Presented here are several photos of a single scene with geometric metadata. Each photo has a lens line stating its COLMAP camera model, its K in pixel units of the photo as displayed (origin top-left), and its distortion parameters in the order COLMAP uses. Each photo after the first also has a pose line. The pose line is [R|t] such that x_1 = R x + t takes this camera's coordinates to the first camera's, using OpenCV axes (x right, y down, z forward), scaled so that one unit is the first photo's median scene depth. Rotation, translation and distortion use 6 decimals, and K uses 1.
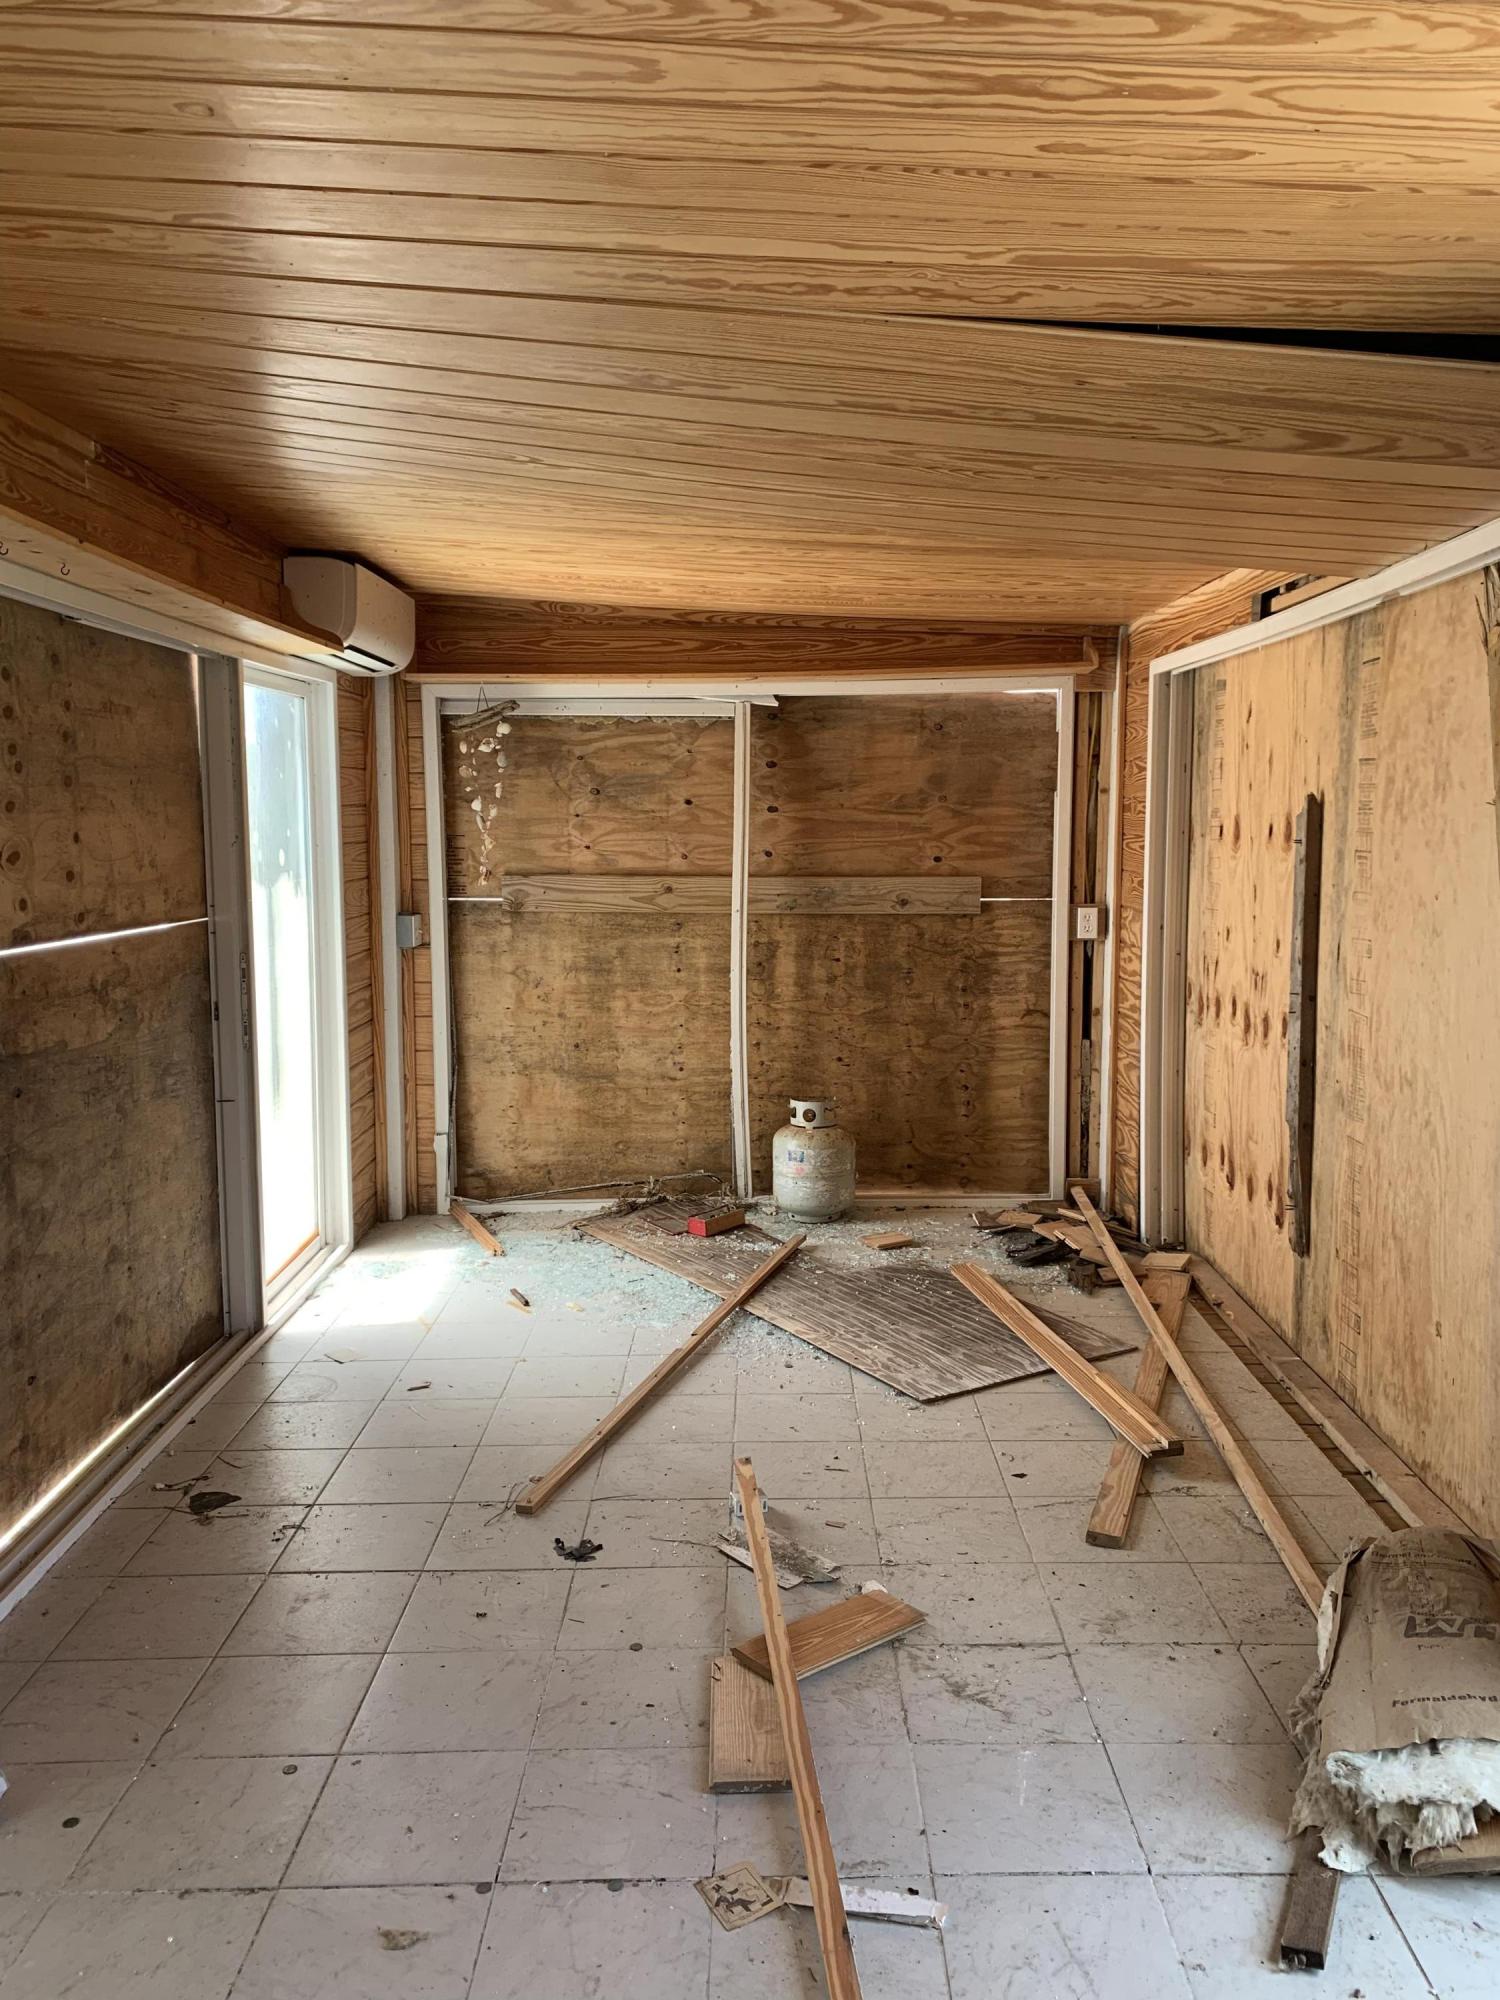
lens RADIAL K [[1537.6, 0, 750.0], [0, 1537.6, 1000.0], [0, 0, 1]] dist [0.016334, -0.005391]
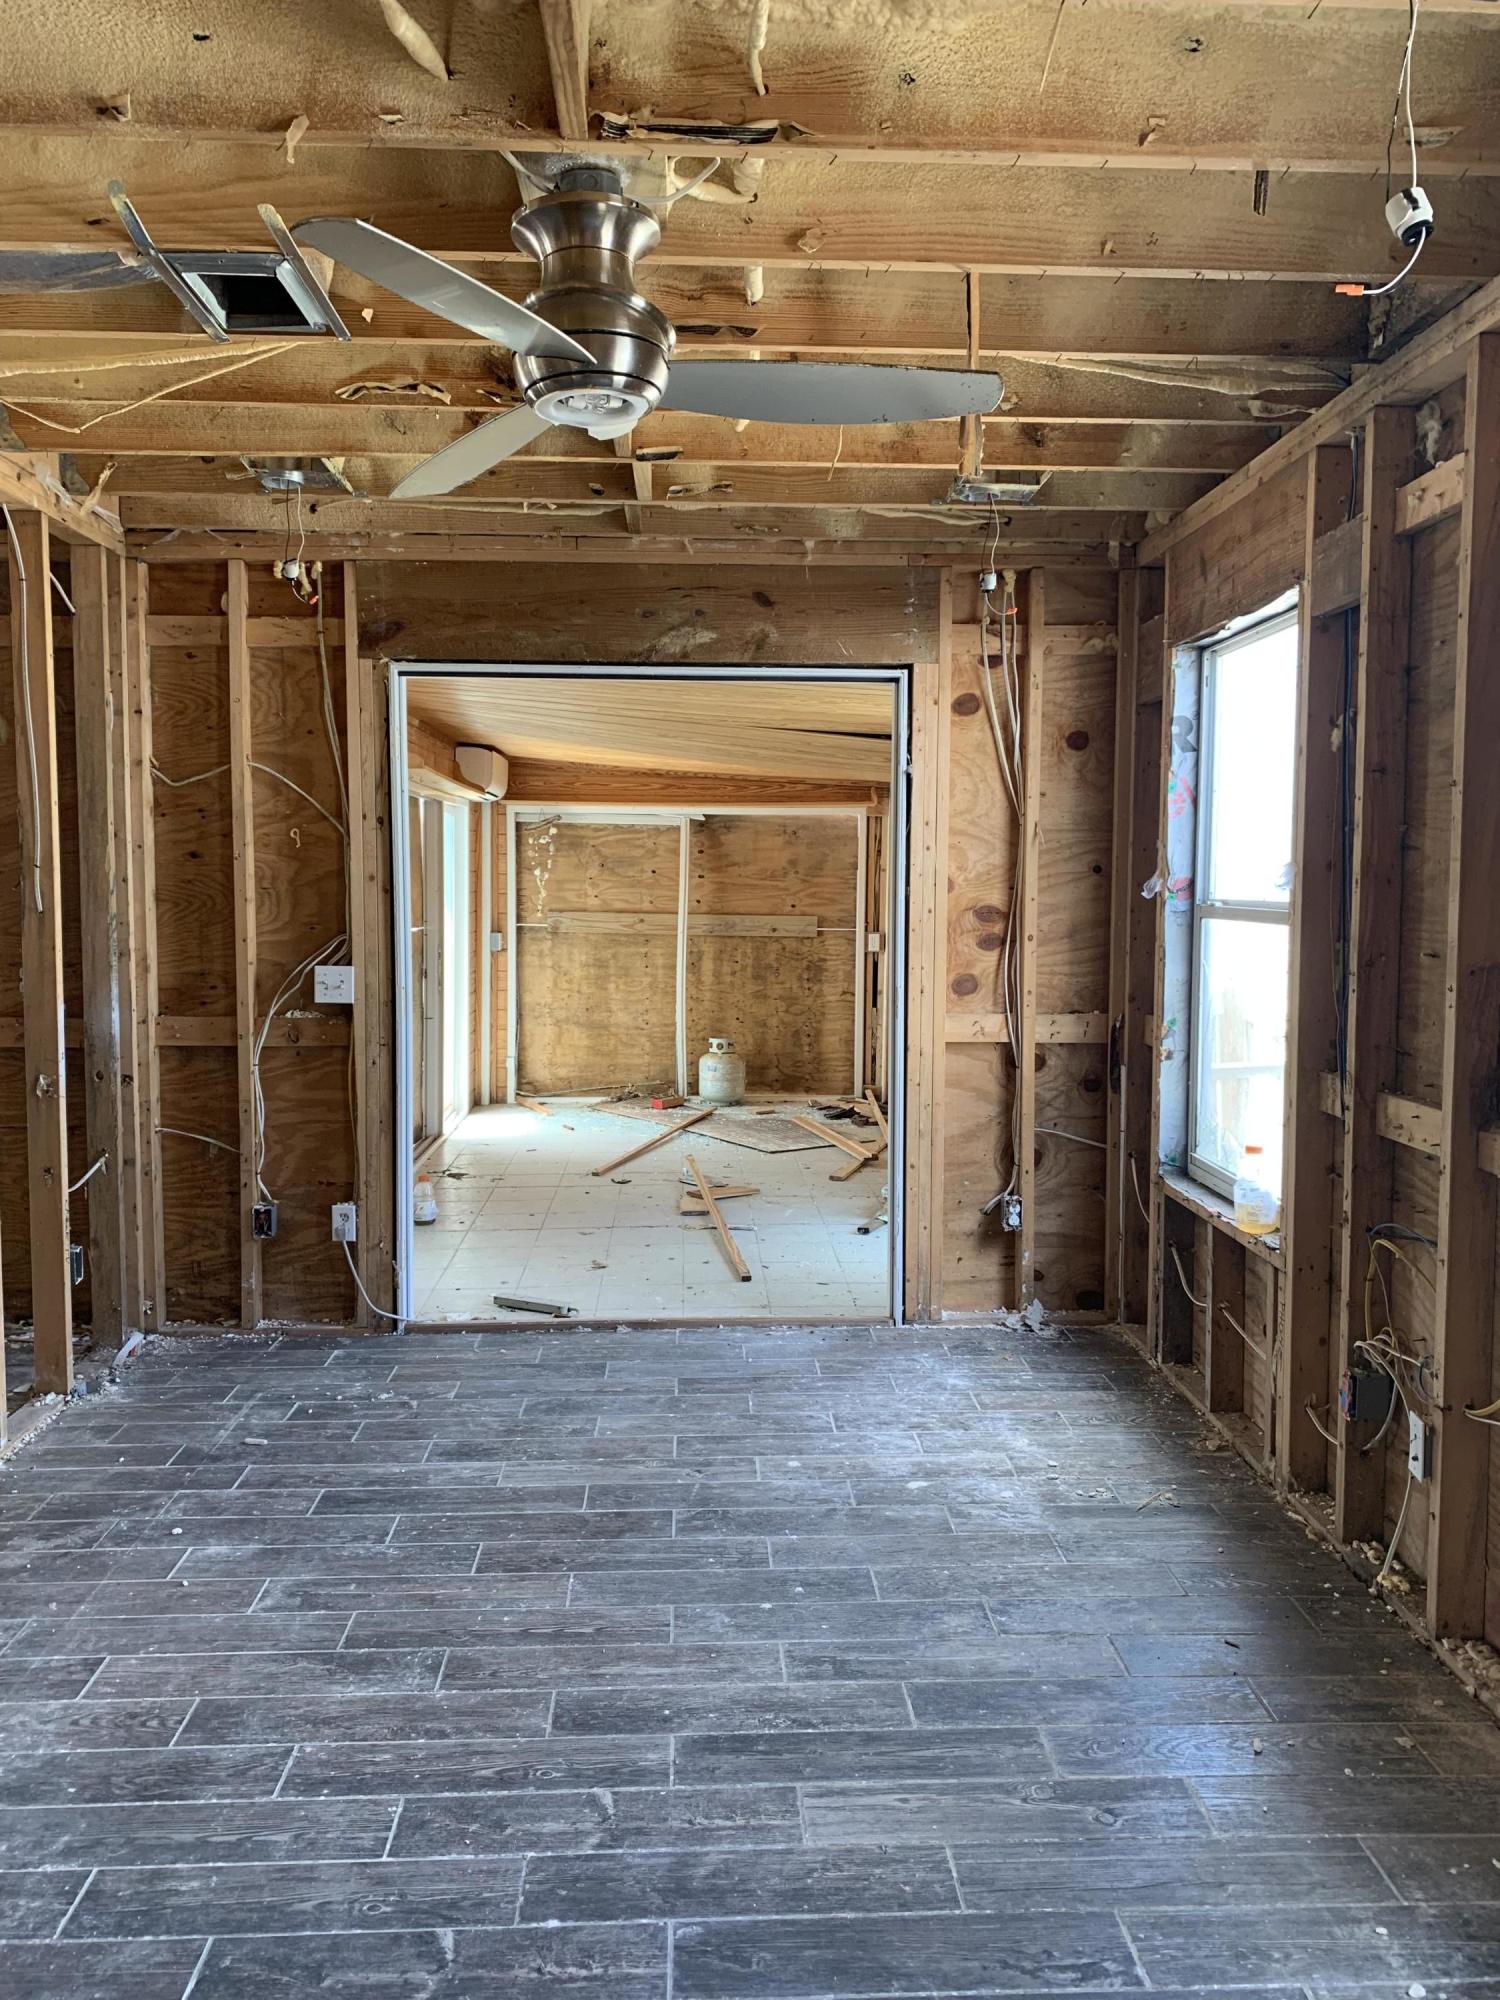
lens RADIAL K [[1537.6, 0, 750.0], [0, 1537.6, 1000.0], [0, 0, 1]] dist [0.016334, -0.005391]
pose [[0.998474, 0.012279, 0.053840, -0.023227], [-0.010358, 0.999305, -0.035820, 0.082730], [-0.054243, 0.035208, 0.997907, -0.783789]]
